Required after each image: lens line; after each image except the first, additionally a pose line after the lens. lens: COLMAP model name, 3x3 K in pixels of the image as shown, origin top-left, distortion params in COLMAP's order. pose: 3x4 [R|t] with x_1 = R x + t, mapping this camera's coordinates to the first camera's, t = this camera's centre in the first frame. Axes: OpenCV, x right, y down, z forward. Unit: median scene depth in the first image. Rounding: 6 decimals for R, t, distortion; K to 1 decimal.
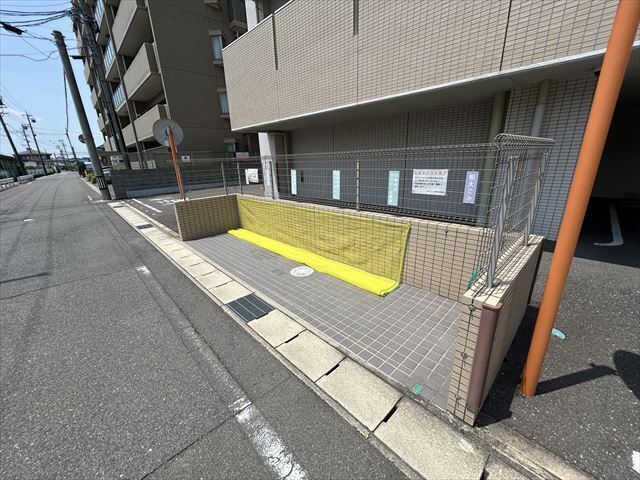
lens RADIAL K [[256.6, 0, 318.5], [0, 256.6, 237.7], [0, 0, 1]] dist [-0.000311, -0.000241]
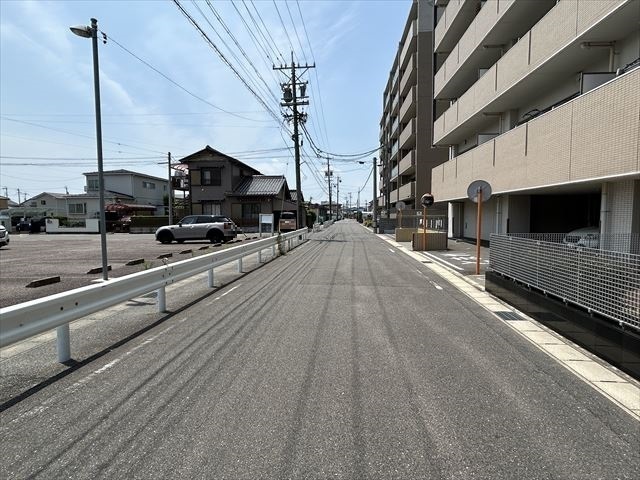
lens RADIAL K [[352.4, 0, 319.8], [0, 352.4, 239.6], [0, 0, 1]] dist [-0.000338, 0.000011]
pose [[0.680035, 0.083393, -0.728421, 0.565813], [-0.236062, 0.965509, -0.109846, 0.199061], [0.694137, 0.246652, 0.676266, -0.734119]]
